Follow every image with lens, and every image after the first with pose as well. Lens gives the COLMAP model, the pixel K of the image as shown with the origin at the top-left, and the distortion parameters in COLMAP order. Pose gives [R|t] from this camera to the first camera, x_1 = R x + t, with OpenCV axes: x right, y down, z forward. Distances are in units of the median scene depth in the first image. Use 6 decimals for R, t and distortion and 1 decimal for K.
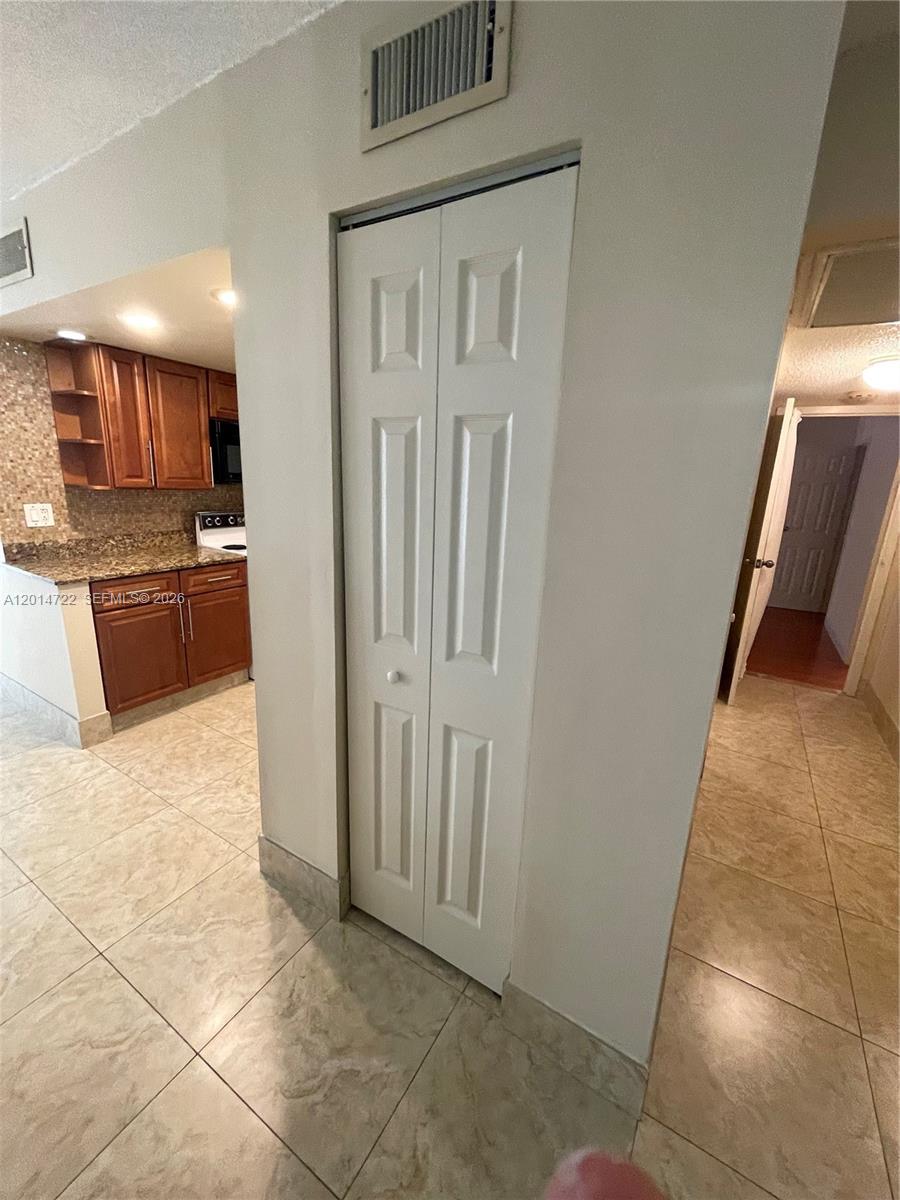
lens RADIAL K [[488.0, 0, 446.1], [0, 488.0, 599.0], [0, 0, 1]] dist [-0.002192, -0.000016]
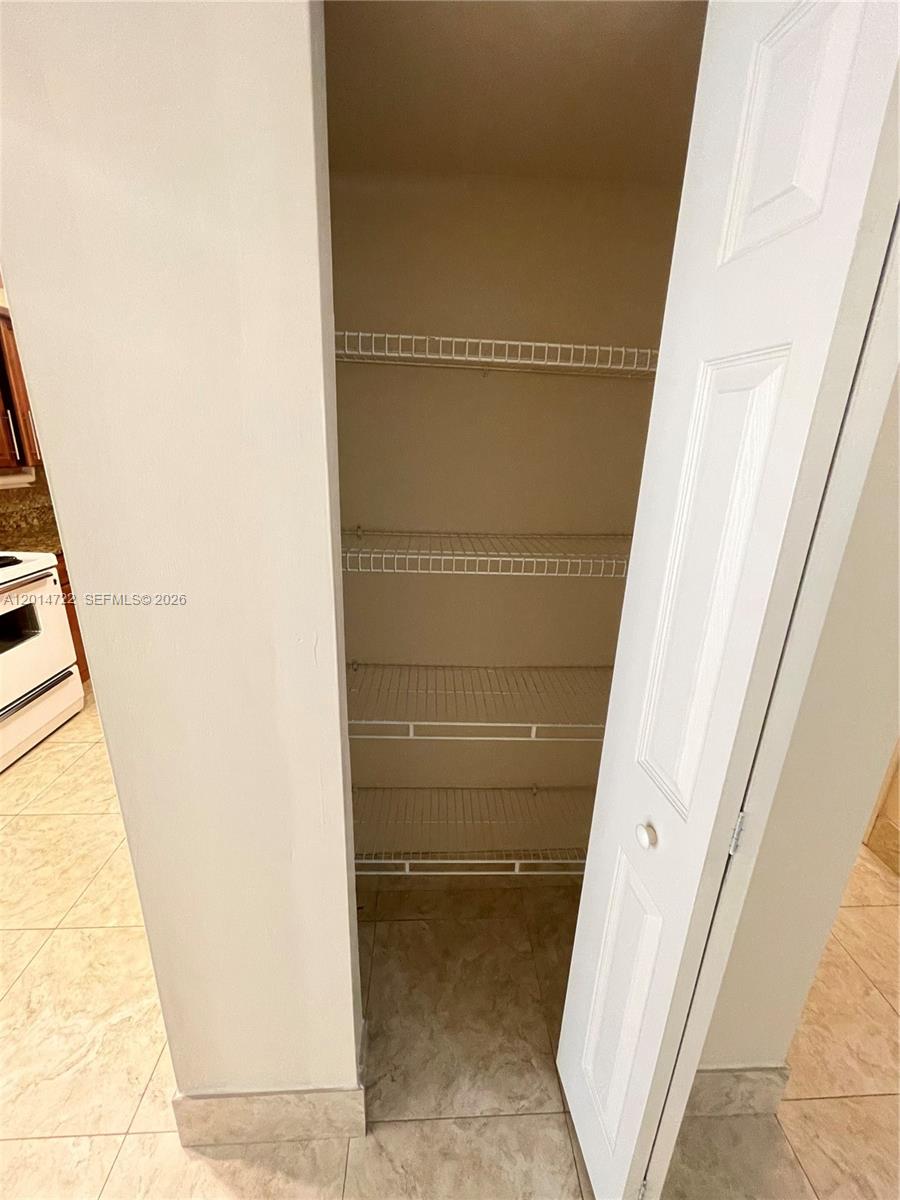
lens RADIAL K [[488.0, 0, 449.0], [0, 488.0, 602.5], [0, 0, 1]] dist [-0.002192, -0.000016]
pose [[0.824857, -0.194204, 0.530938, -0.196402], [0.146453, 0.980490, 0.131113, -0.072442], [-0.546042, -0.030393, 0.837206, 0.234153]]
